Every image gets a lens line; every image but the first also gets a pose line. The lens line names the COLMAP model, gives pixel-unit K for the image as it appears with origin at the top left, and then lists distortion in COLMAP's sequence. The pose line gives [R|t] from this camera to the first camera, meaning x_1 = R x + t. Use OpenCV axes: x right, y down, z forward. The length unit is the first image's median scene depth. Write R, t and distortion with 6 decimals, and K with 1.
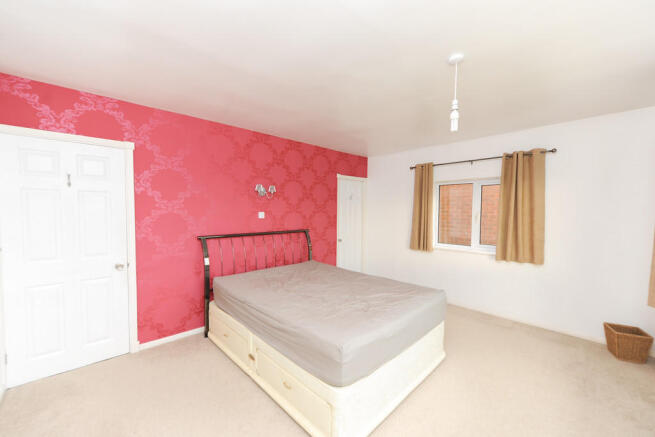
lens RADIAL K [[259.5, 0, 323.8], [0, 259.5, 220.0], [0, 0, 1]] dist [-0.000105, -0.000028]
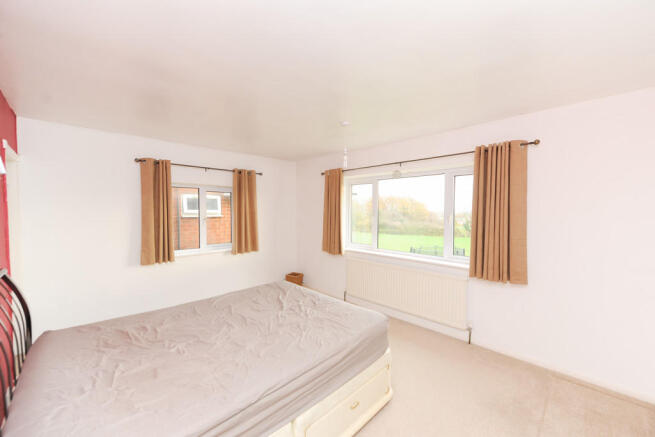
lens RADIAL K [[259.5, 0, 323.8], [0, 259.5, 220.0], [0, 0, 1]] dist [-0.000105, -0.000028]
pose [[-0.019675, -0.042376, 0.998908, -0.556682], [0.036930, 0.998389, 0.043082, -0.044428], [-0.999124, 0.037737, -0.018078, 0.582624]]
